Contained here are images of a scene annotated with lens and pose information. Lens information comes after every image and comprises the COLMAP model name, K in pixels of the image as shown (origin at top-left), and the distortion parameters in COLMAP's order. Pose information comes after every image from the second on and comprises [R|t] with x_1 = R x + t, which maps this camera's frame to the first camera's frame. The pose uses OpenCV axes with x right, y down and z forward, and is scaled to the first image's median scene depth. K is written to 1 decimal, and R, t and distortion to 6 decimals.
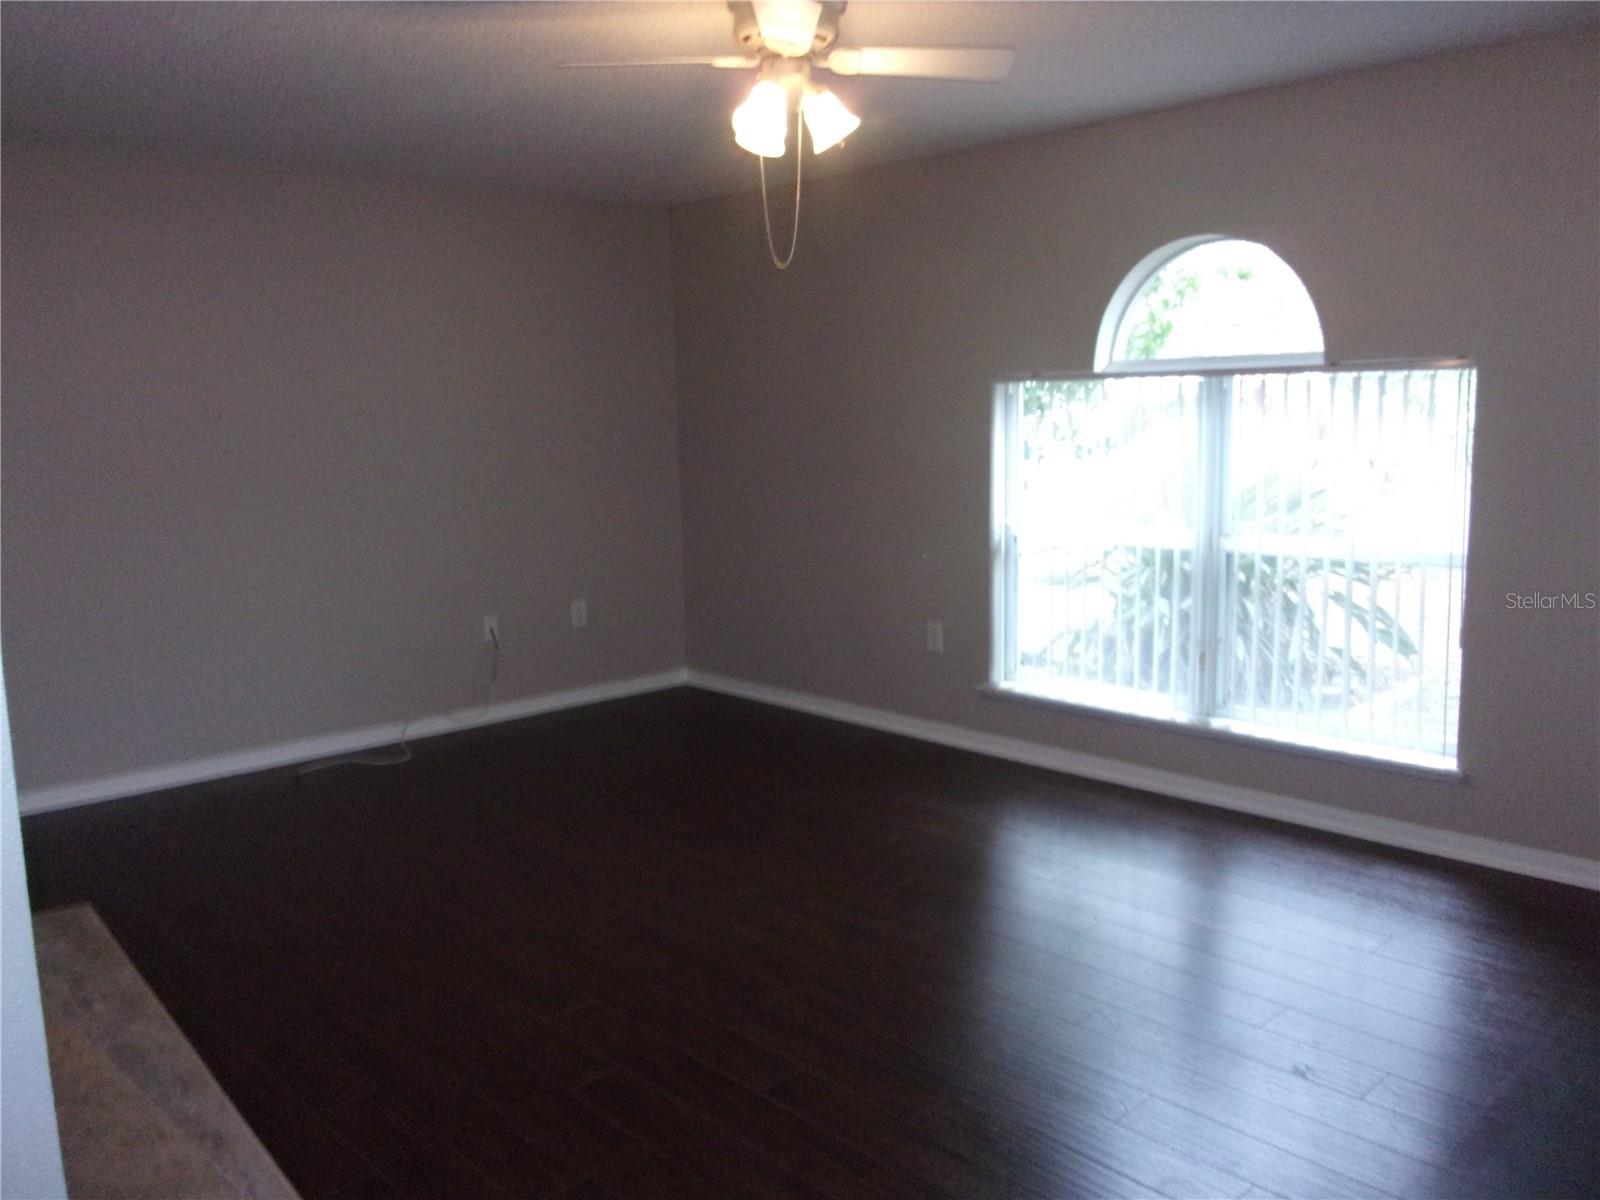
lens RADIAL K [[1315.1, 0, 794.0], [0, 1315.1, 599.4], [0, 0, 1]] dist [0.010024, -0.031905]
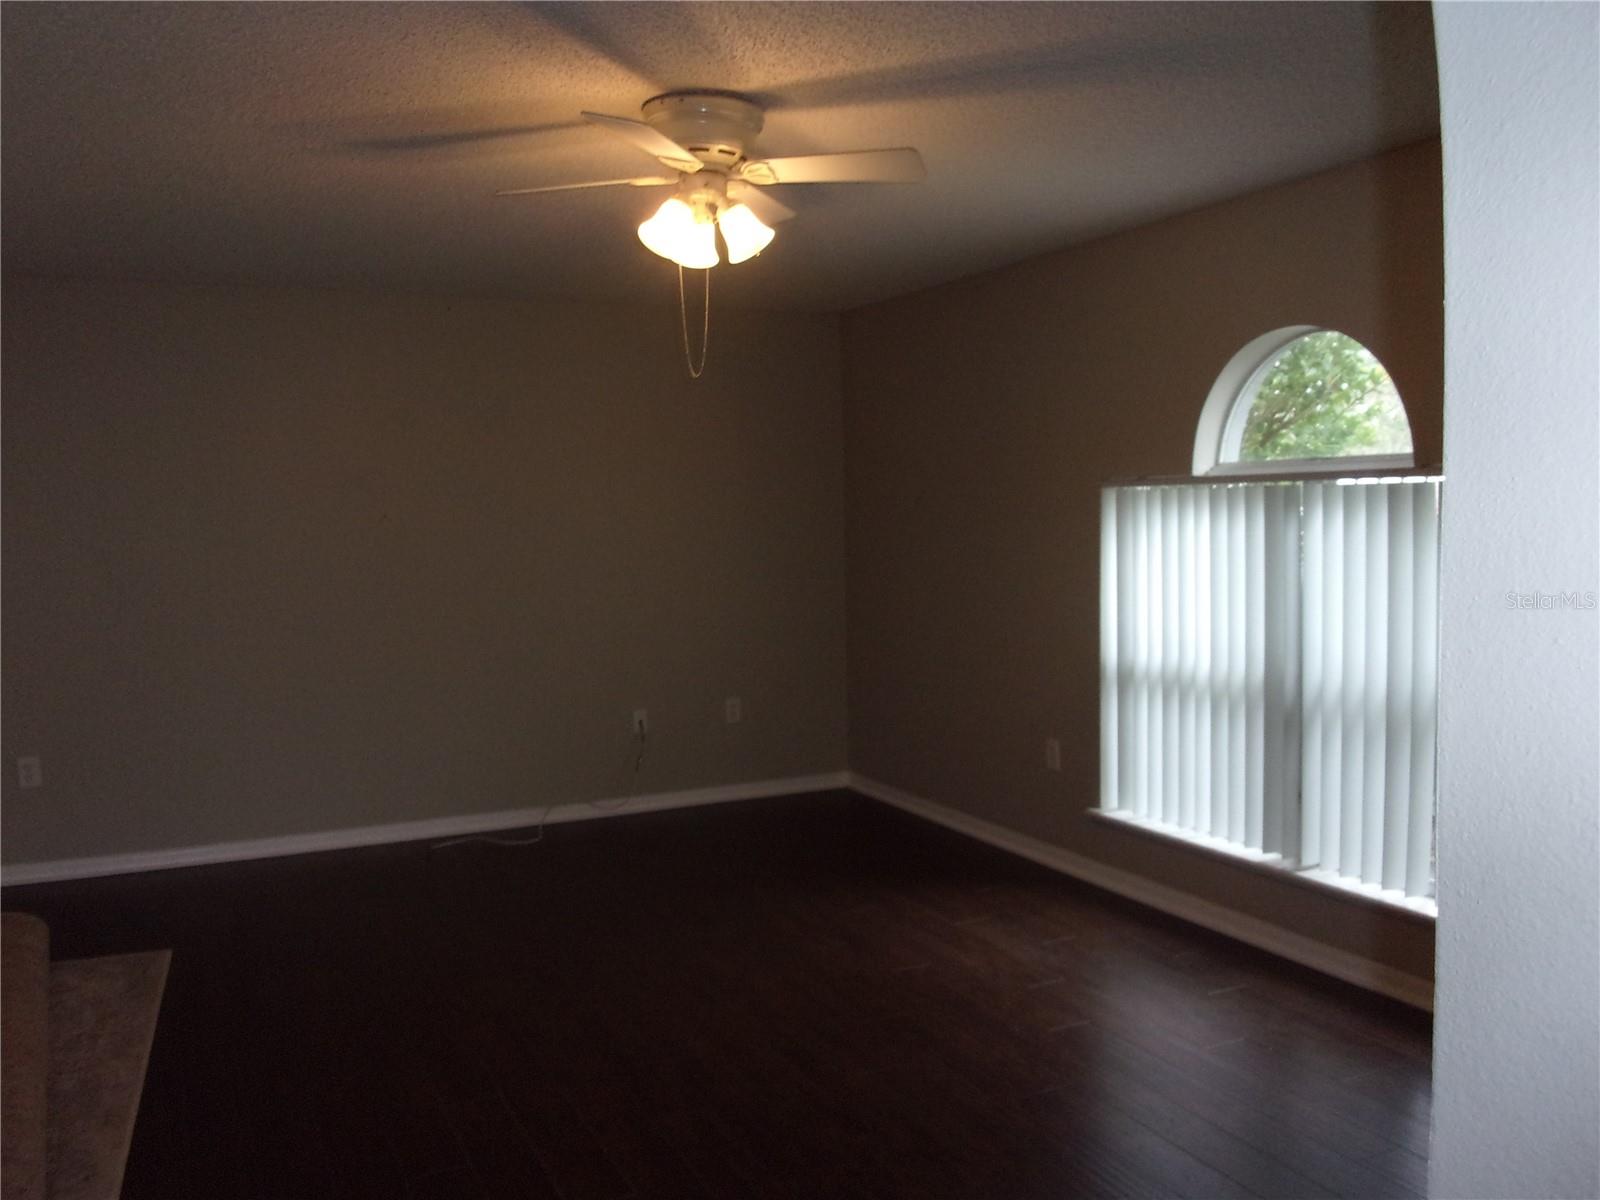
lens RADIAL K [[1315.1, 0, 797.5], [0, 1315.1, 594.8], [0, 0, 1]] dist [0.010024, -0.031905]
pose [[0.956870, 0.023892, -0.289532, 0.214590], [-0.045869, 0.996537, -0.069359, -0.012246], [0.286872, 0.079648, 0.954652, 0.045704]]
